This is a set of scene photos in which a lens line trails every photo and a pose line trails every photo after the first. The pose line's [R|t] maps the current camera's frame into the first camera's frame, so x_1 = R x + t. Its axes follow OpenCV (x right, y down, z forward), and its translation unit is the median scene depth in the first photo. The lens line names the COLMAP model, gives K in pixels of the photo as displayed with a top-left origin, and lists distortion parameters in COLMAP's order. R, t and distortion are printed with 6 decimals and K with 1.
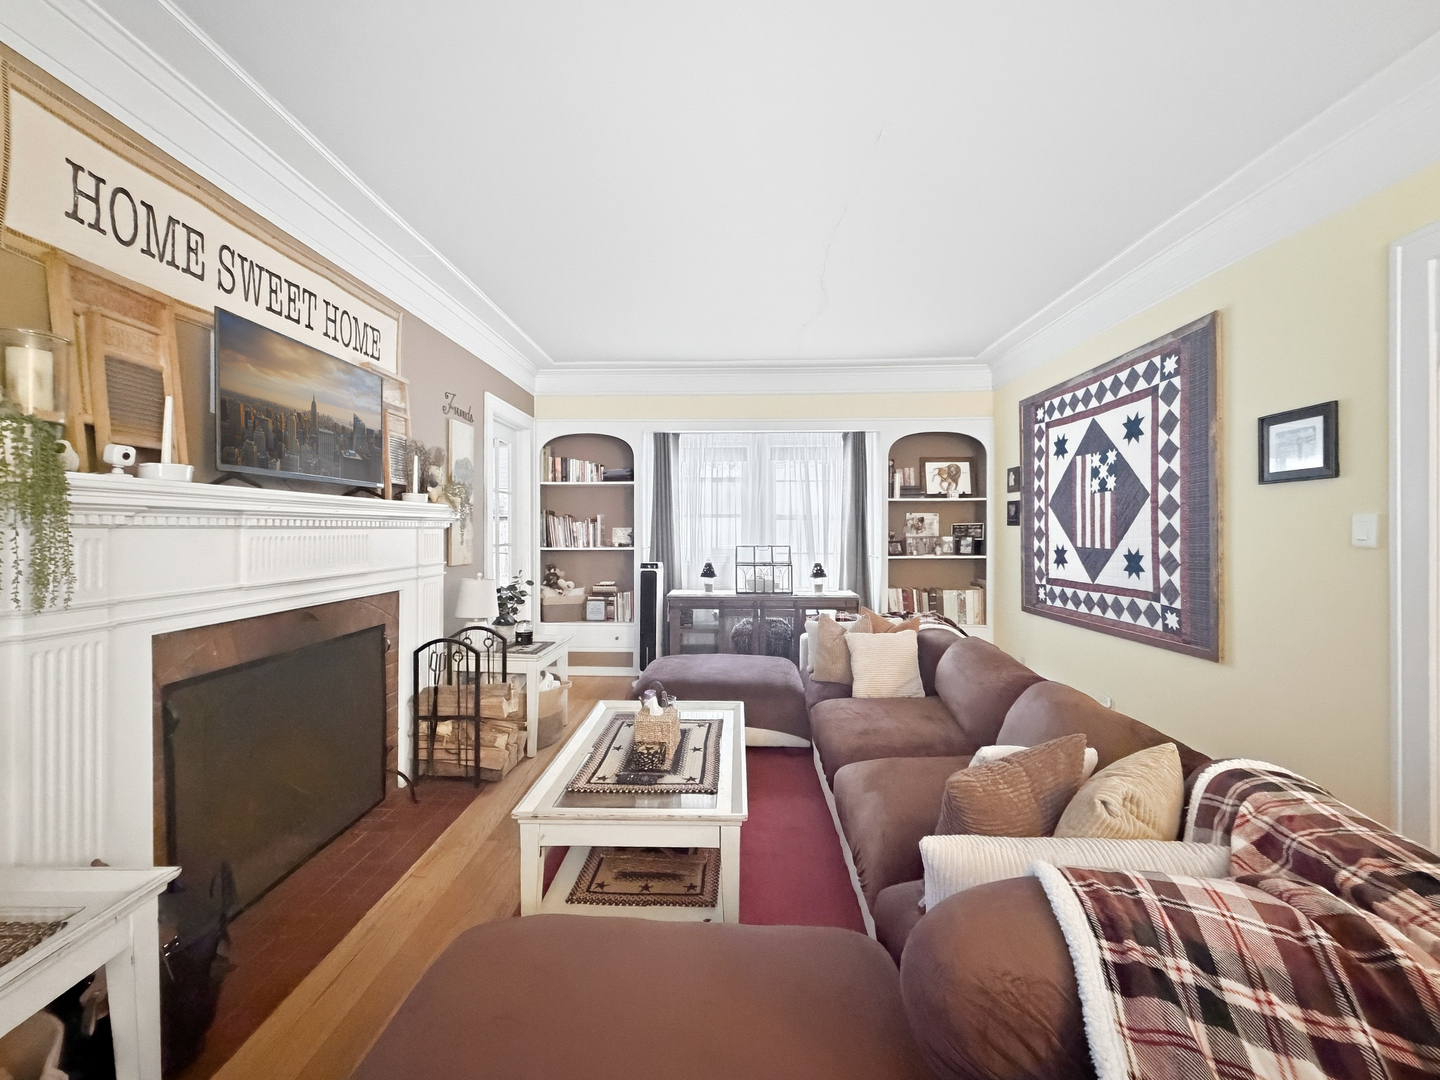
lens RADIAL K [[607.5, 0, 720.0], [0, 607.5, 540.0], [0, 0, 1]] dist [-0.000837, 0.000000]
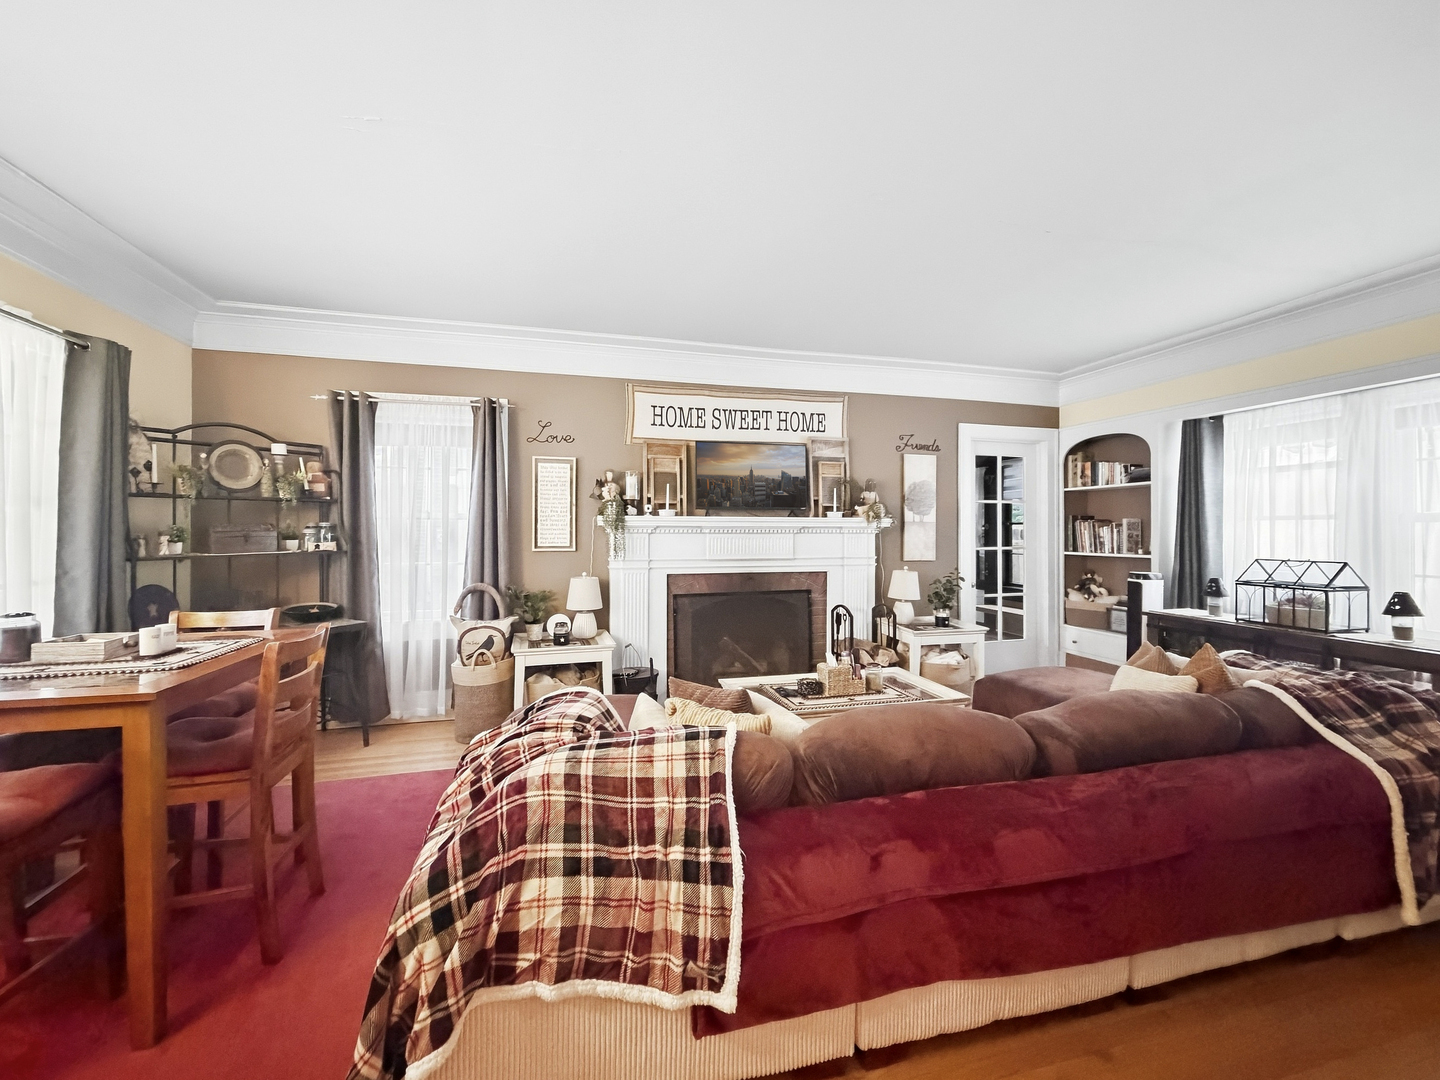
lens RADIAL K [[589.9, 0, 716.5], [0, 589.9, 530.6], [0, 0, 1]] dist [-0.000481, 0.000138]
pose [[0.293114, 0.003085, -0.956073, 0.903549], [-0.019621, 0.999804, -0.002789, -0.016872], [0.955876, 0.019576, 0.293117, 0.257355]]
